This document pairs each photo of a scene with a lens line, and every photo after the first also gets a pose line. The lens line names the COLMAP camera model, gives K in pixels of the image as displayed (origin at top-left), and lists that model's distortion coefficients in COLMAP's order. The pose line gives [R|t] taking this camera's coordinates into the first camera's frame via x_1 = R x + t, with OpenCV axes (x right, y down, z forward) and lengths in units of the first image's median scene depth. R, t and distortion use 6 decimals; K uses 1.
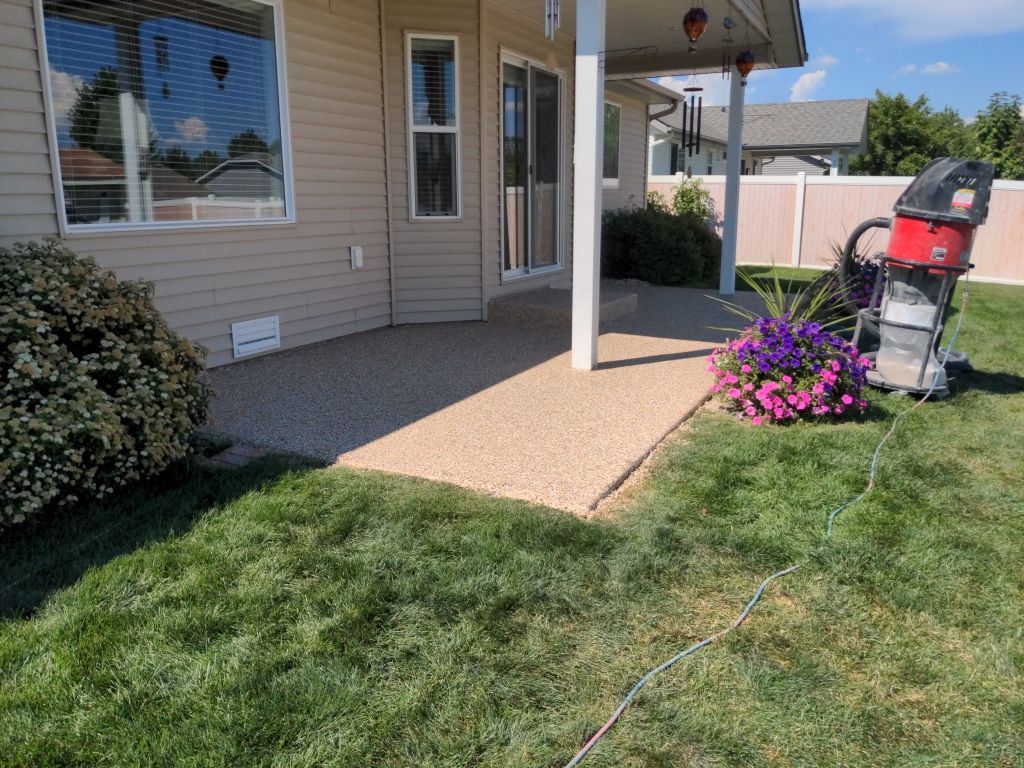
lens RADIAL K [[804.9, 0, 508.6], [0, 804.9, 380.5], [0, 0, 1]] dist [0.030294, -0.065730]
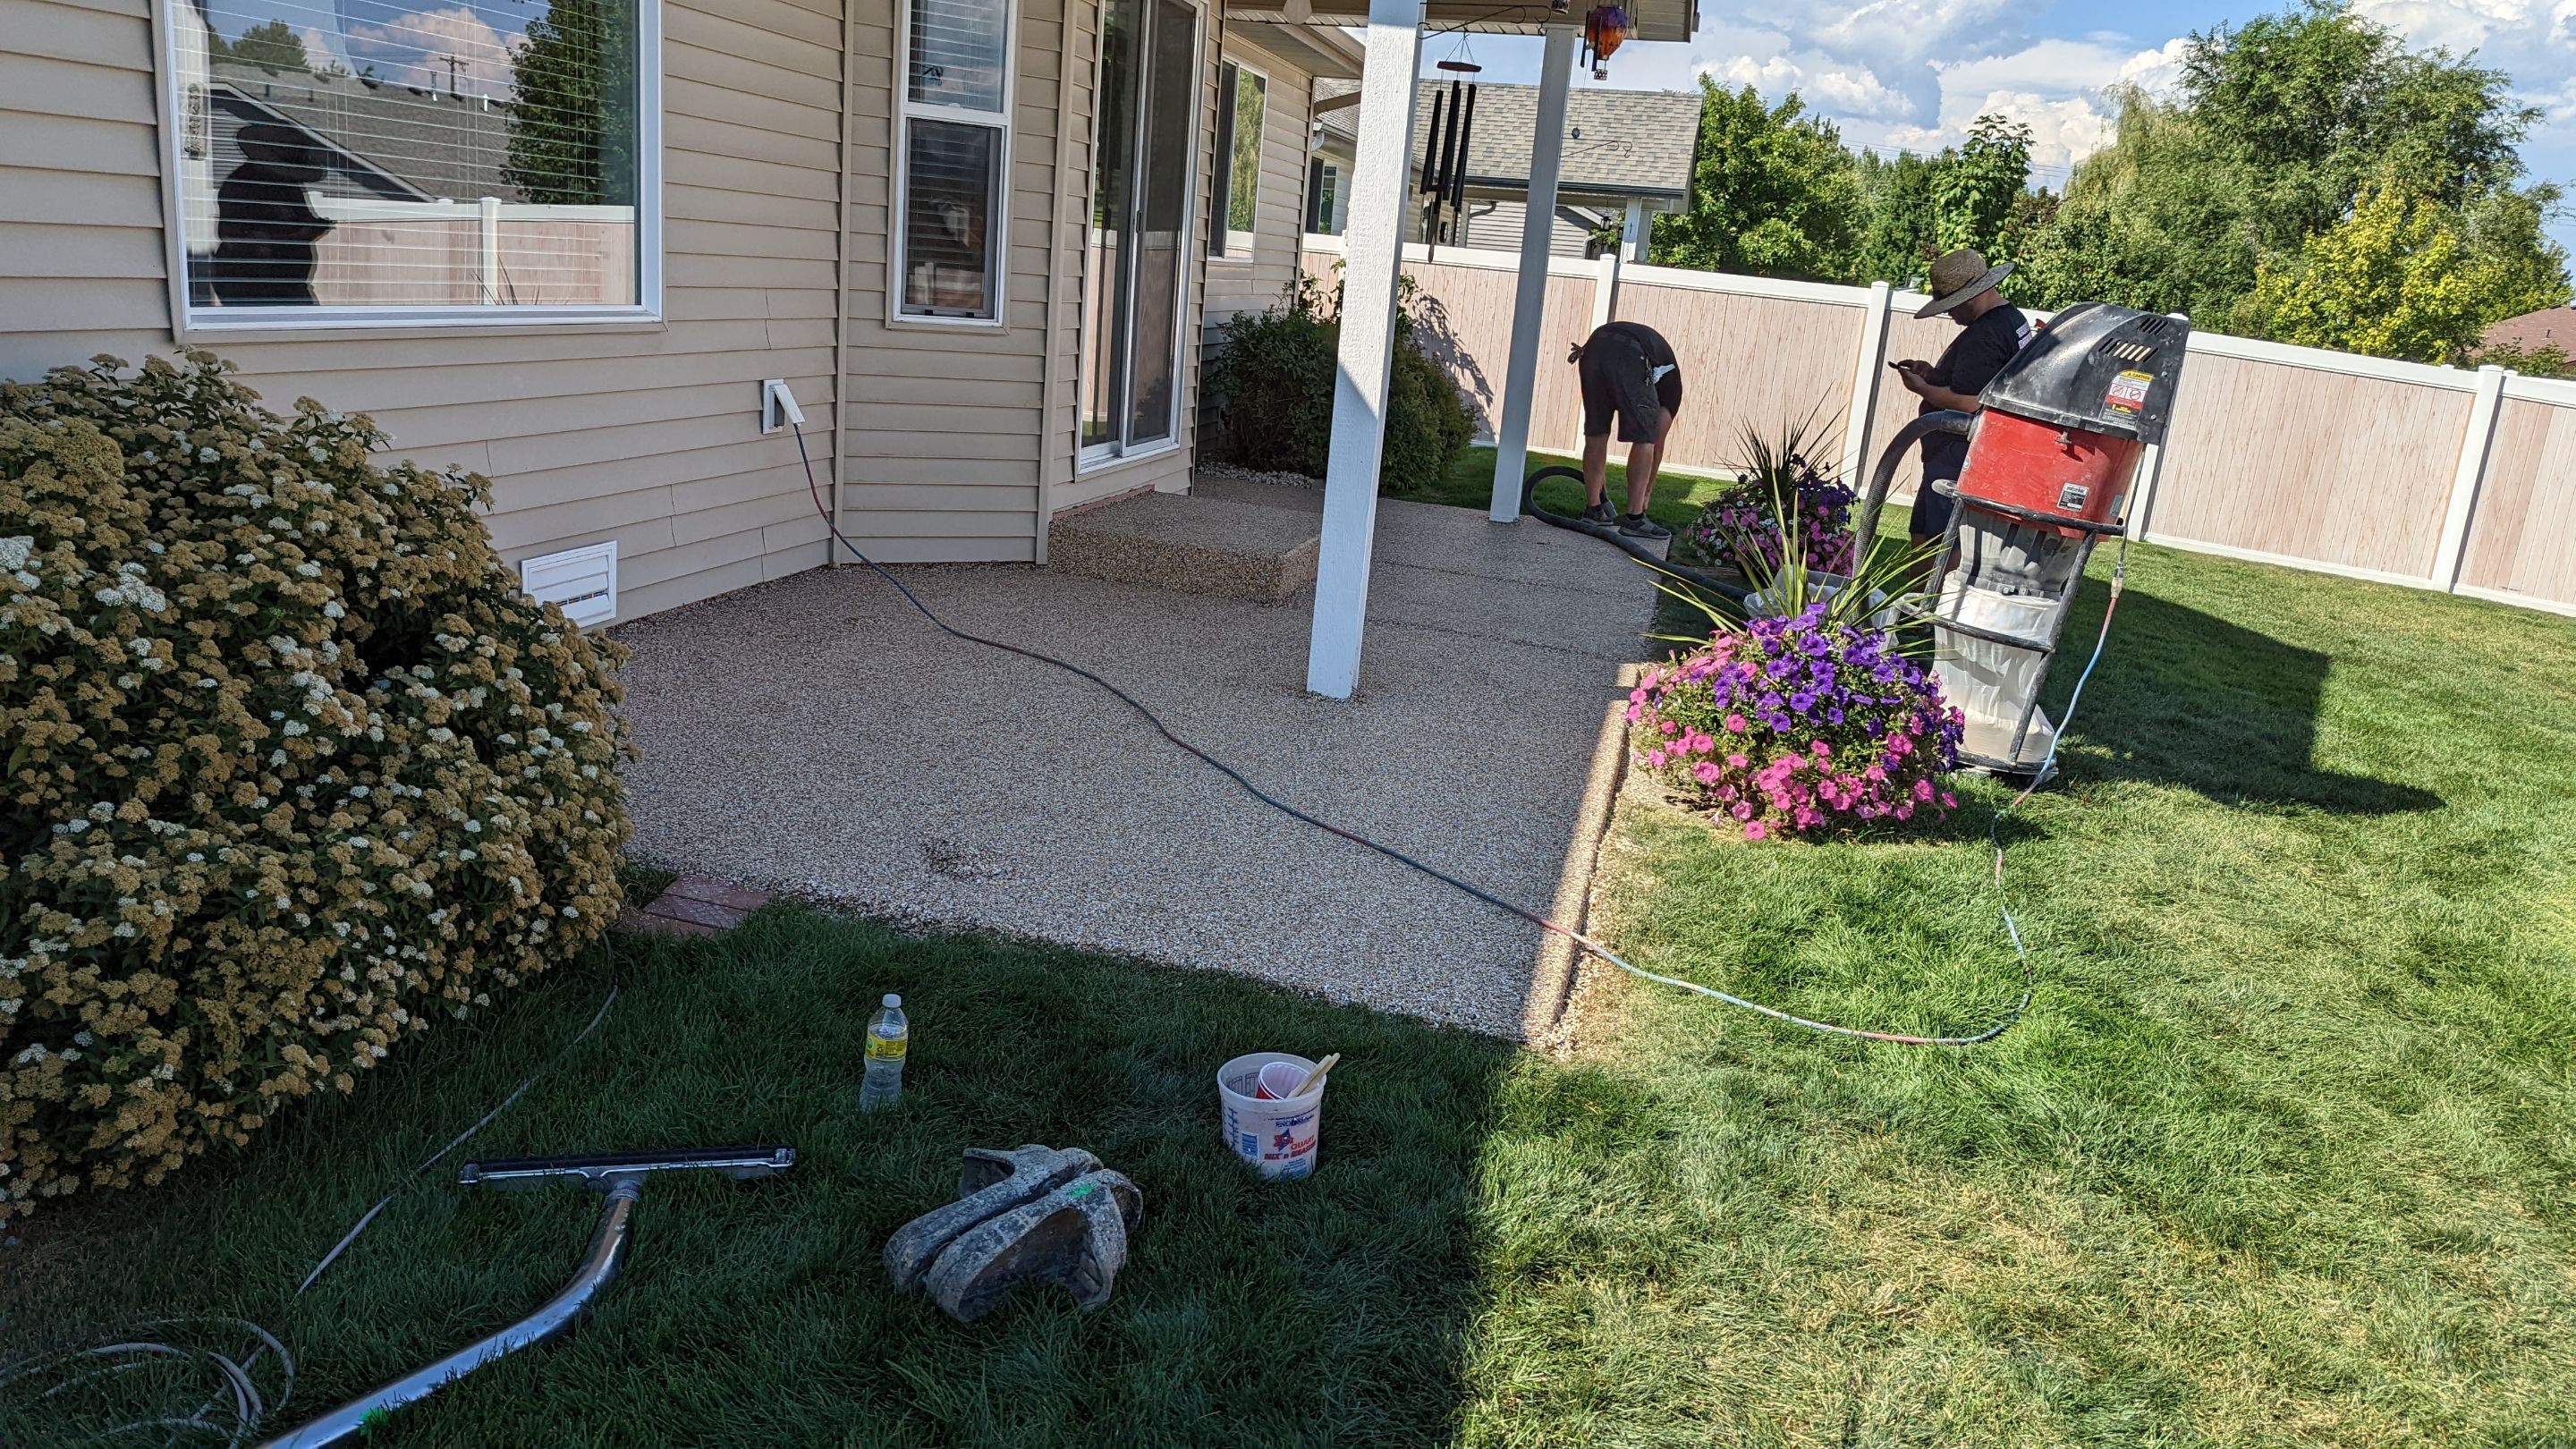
lens RADIAL K [[1823.6, 0, 1235.1], [0, 1823.6, 744.6], [0, 0, 1]] dist [0.023984, -0.010228]
pose [[0.976223, 0.027323, 0.215042, -0.238114], [-0.037105, 0.998446, 0.041581, -0.036644], [-0.213571, -0.048571, 0.975719, 0.000645]]
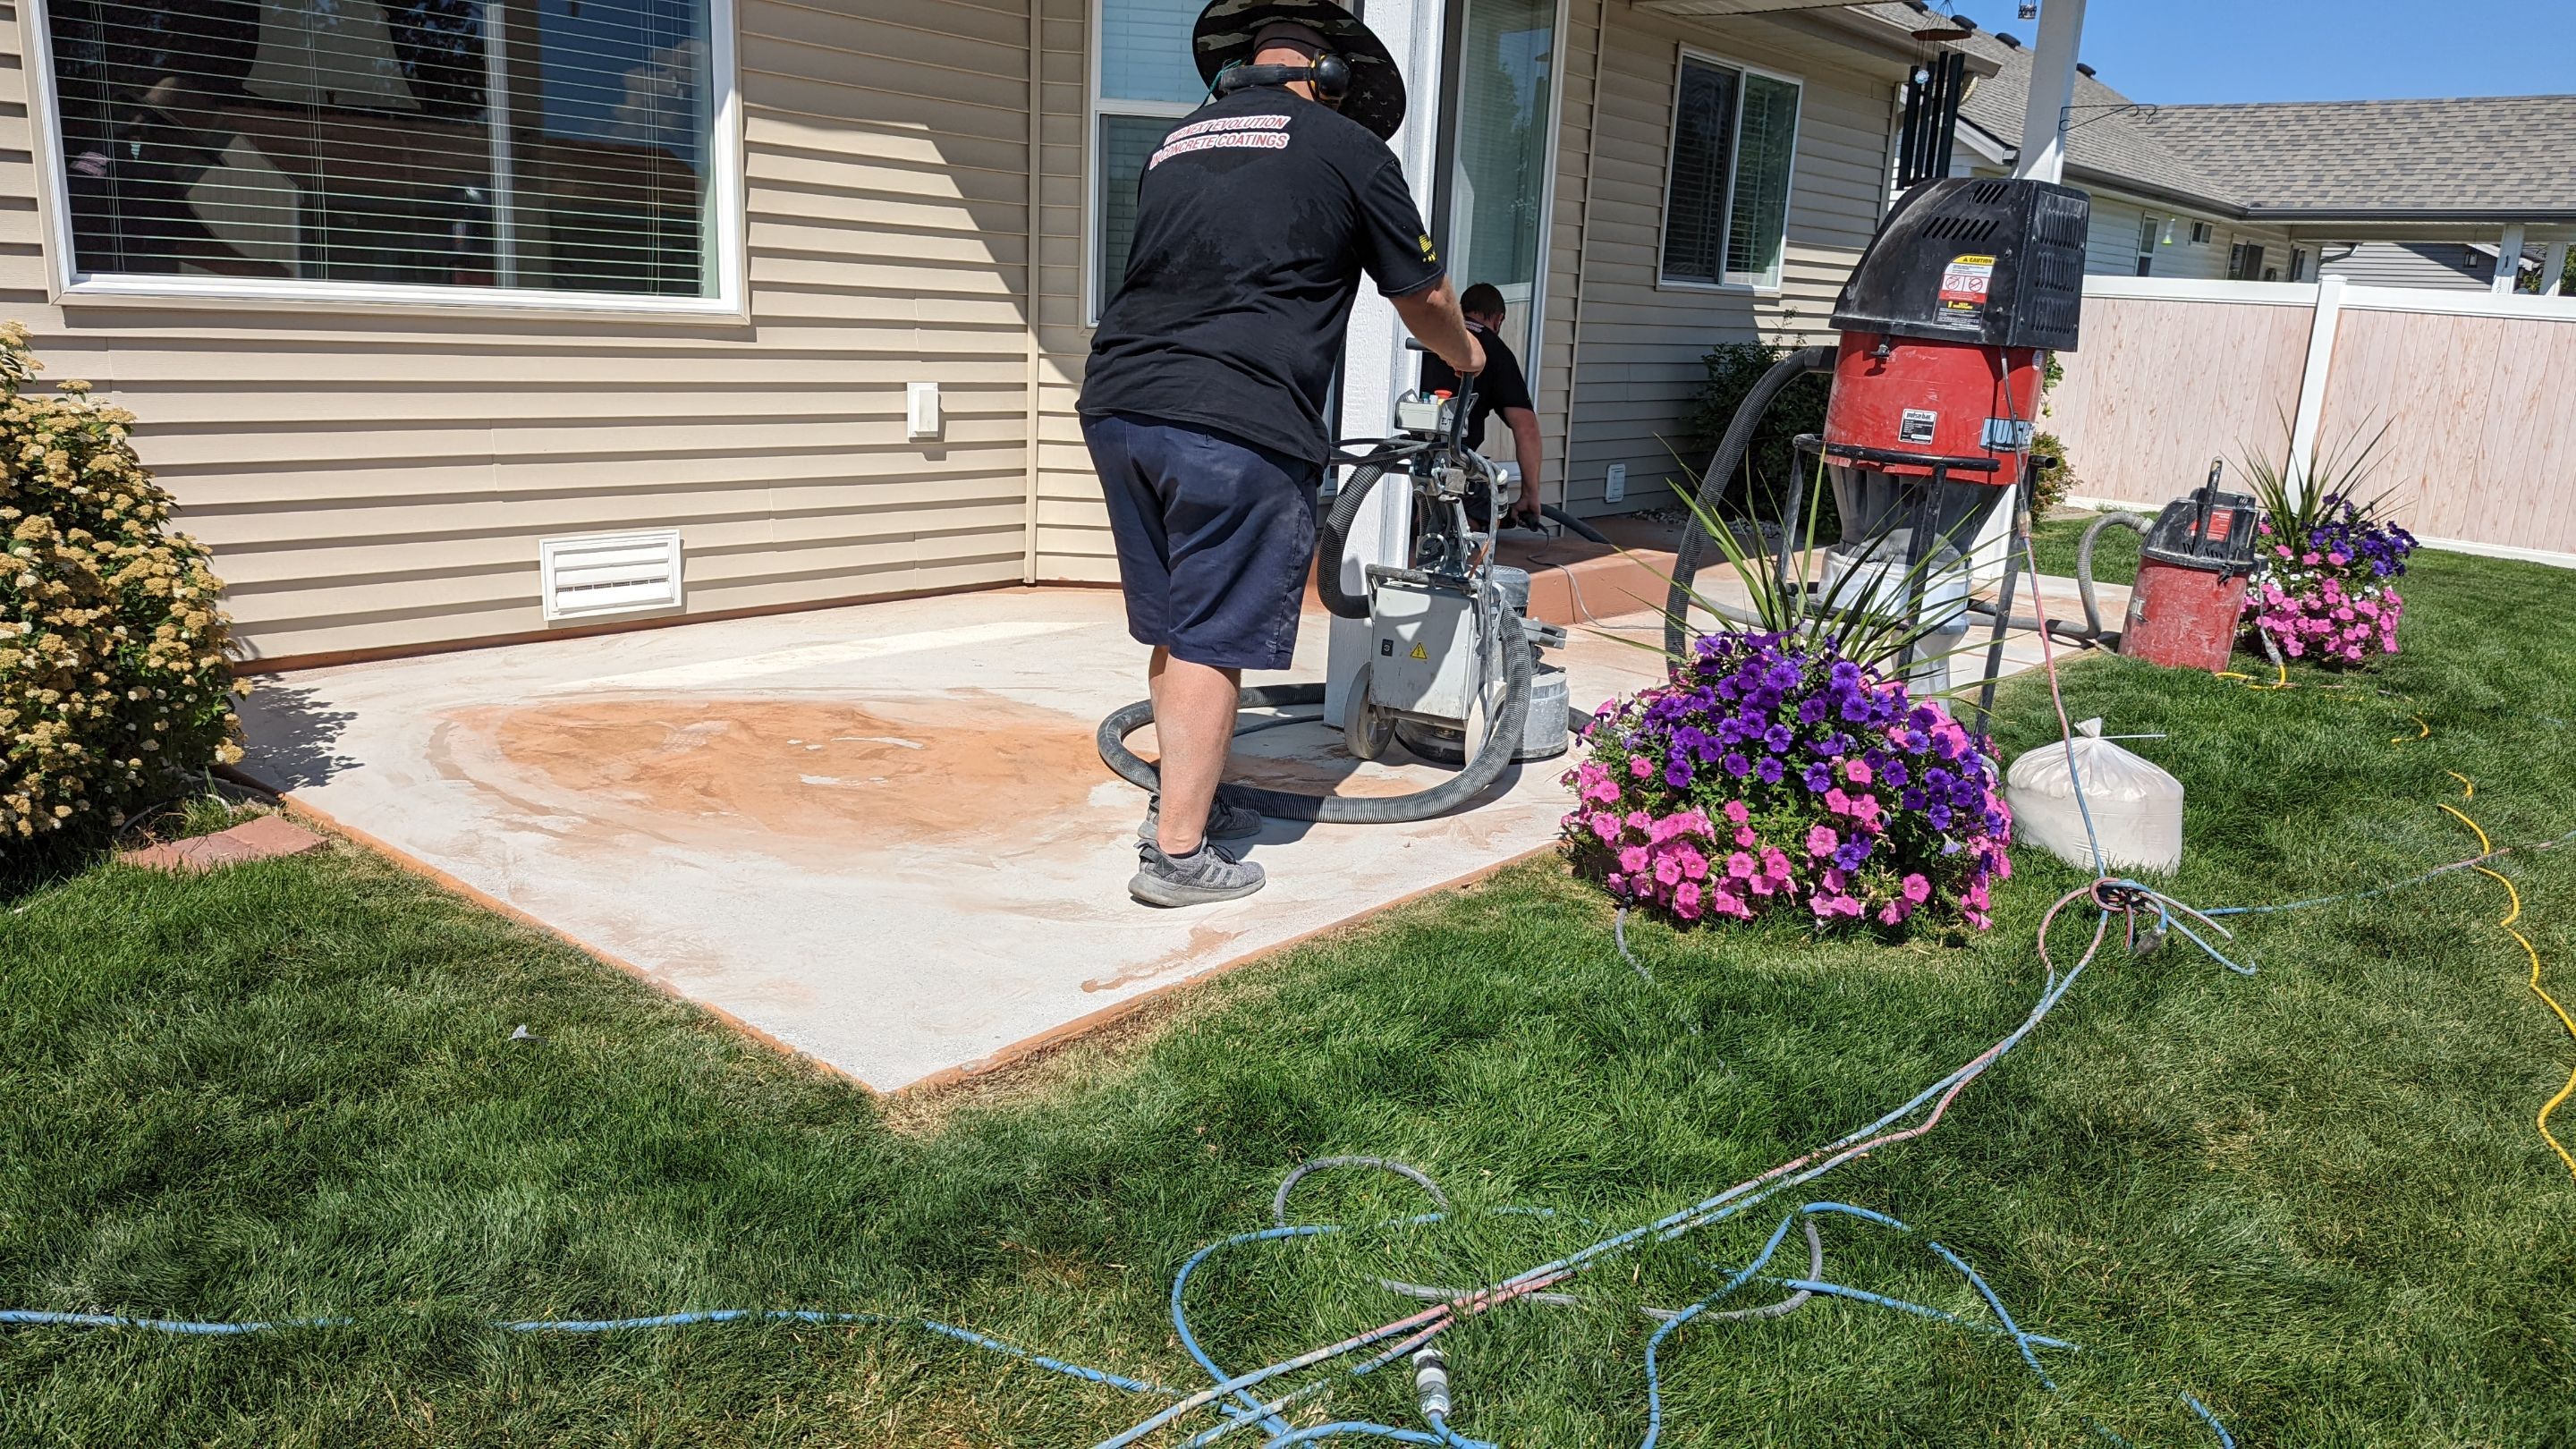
lens RADIAL K [[1823.6, 0, 1293.2], [0, 1823.6, 745.4], [0, 0, 1]] dist [0.023984, -0.010228]
pose [[0.971572, 0.102144, -0.213576, 0.340304], [-0.099607, 0.994769, 0.022636, -0.028049], [0.214771, -0.000719, 0.976664, 0.173277]]
